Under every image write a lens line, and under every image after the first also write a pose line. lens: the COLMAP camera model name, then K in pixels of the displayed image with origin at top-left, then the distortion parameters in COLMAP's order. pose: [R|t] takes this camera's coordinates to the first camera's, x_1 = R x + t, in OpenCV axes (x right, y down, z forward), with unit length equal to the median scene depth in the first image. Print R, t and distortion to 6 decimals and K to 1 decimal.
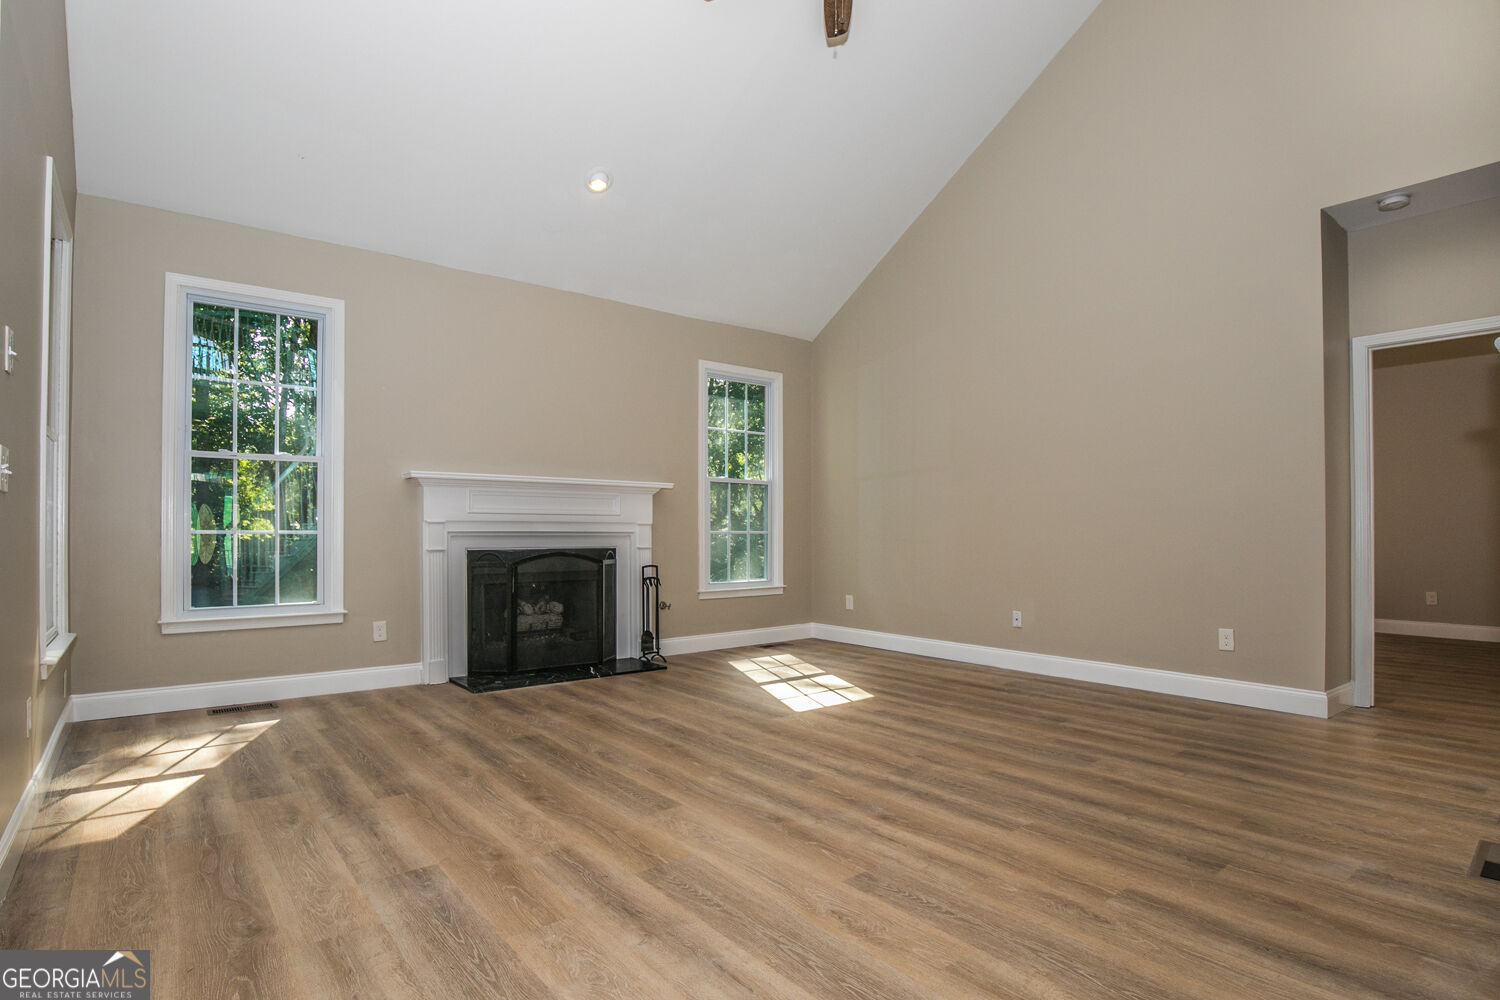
lens RADIAL K [[753.1, 0, 722.0], [0, 753.1, 528.5], [0, 0, 1]] dist [-0.032899, -0.001387]
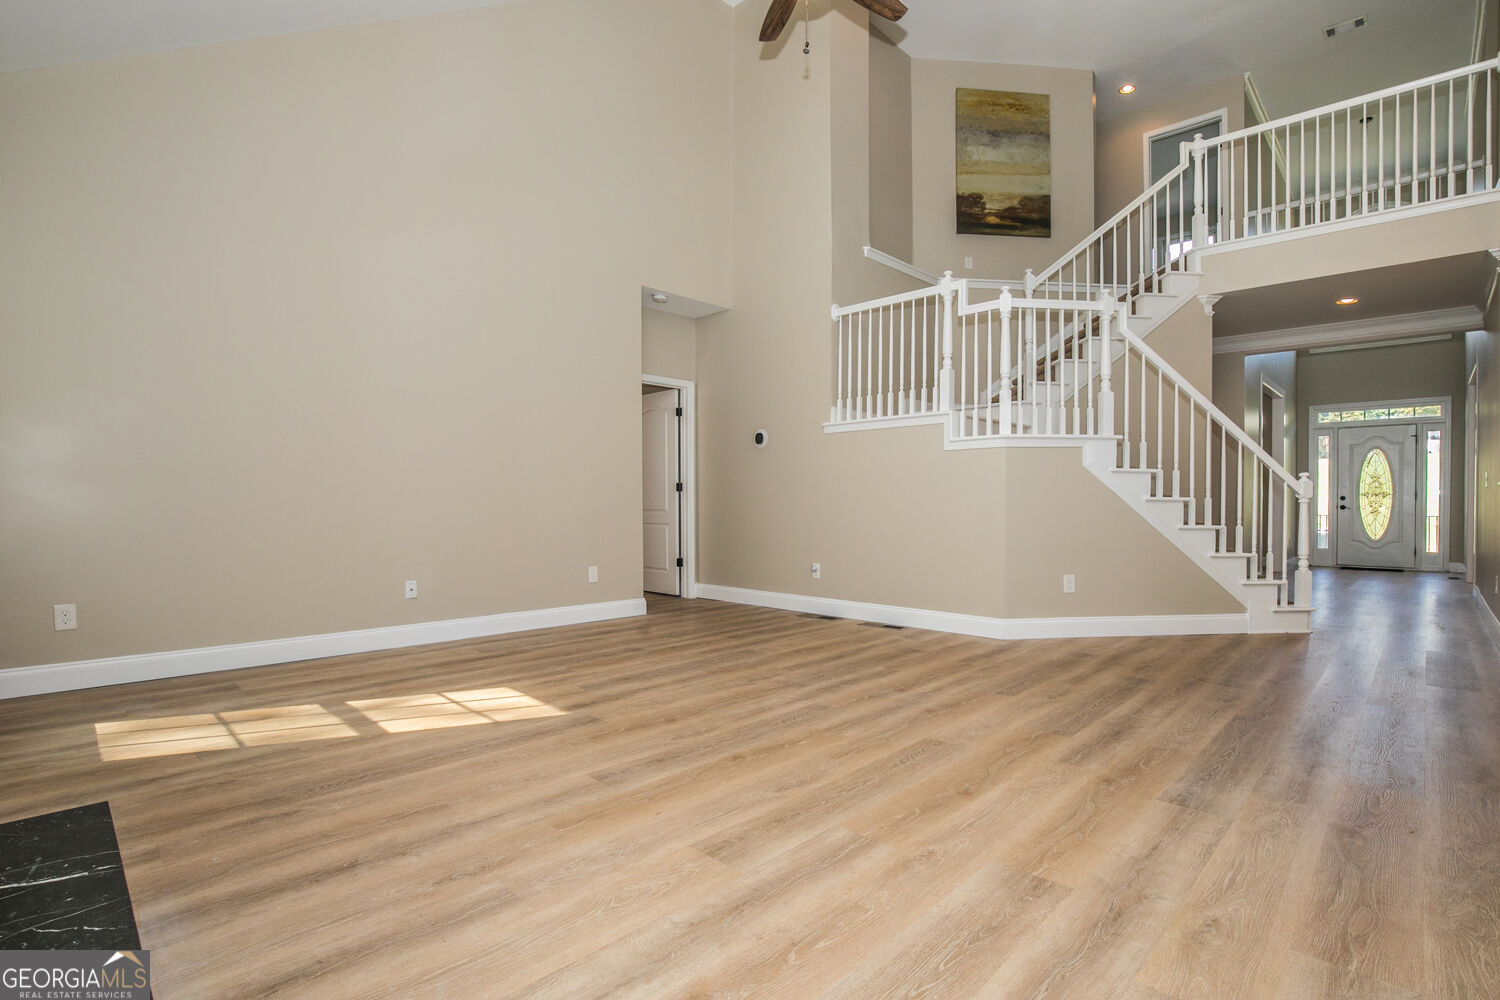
lens RADIAL K [[708.2, 0, 797.7], [0, 708.2, 504.9], [0, 0, 1]] dist [-0.030003, 0.000918]
pose [[-0.169493, -0.005038, 0.985519, -0.715117], [-0.007010, 0.999968, 0.003906, 0.016519], [-0.985507, -0.006247, -0.169523, 0.937792]]
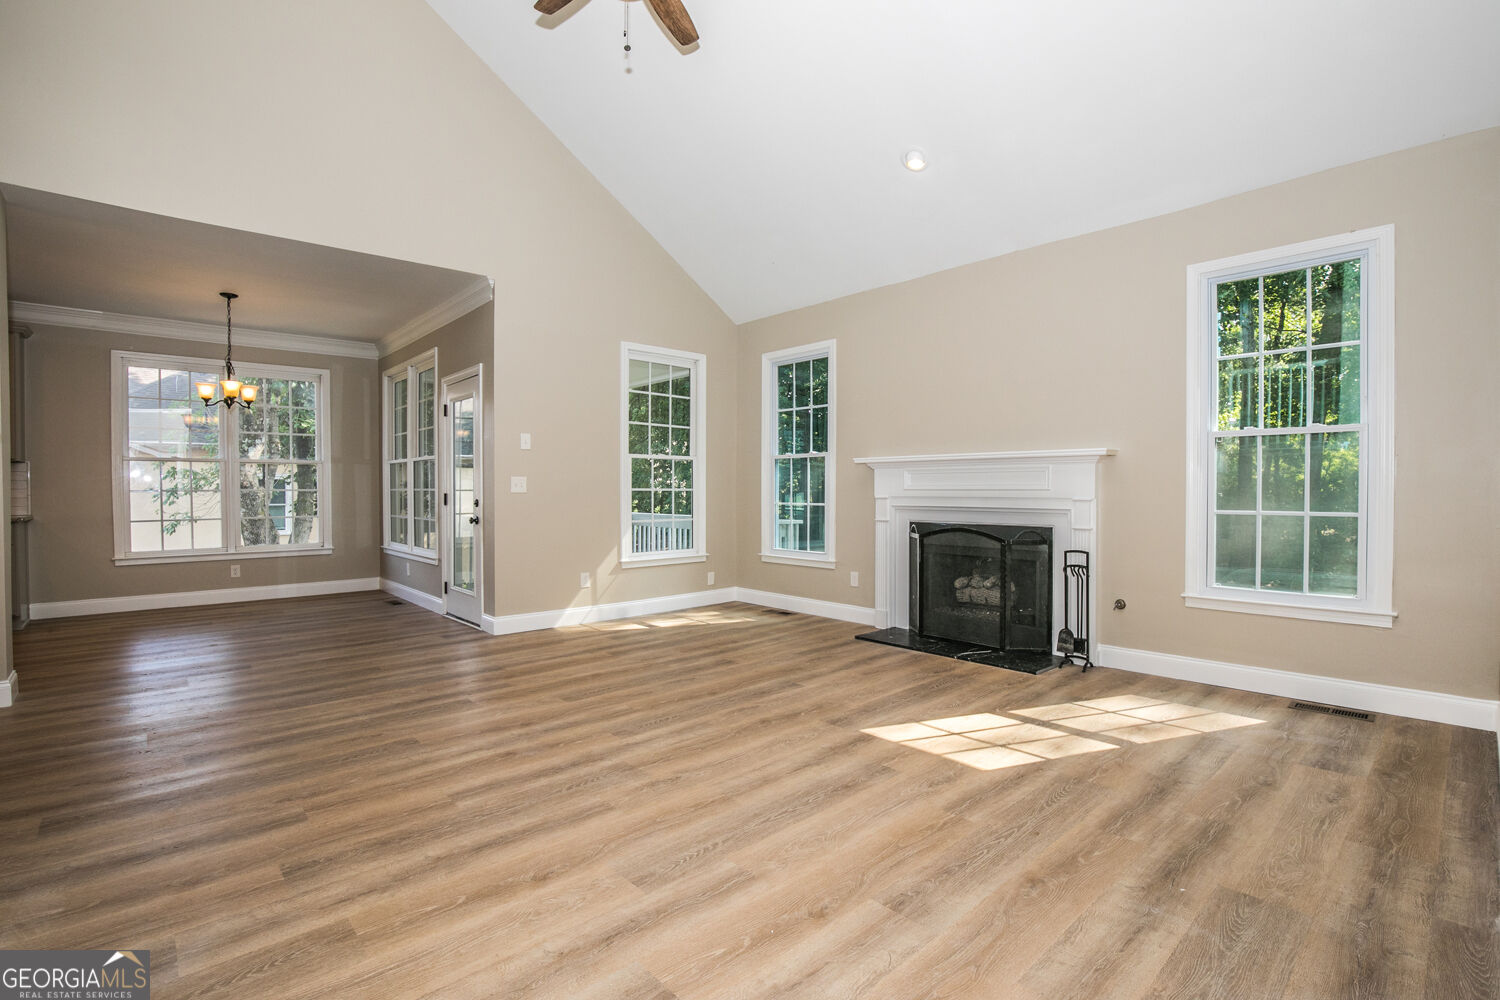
lens RADIAL K [[697.7, 0, 763.0], [0, 697.7, 500.9], [0, 0, 1]] dist [-0.030244, 0.000472]
pose [[0.092979, 0.016433, -0.995532, 0.910304], [0.008289, 0.999816, 0.017278, -0.030789], [0.995634, -0.009858, 0.092826, 0.863097]]
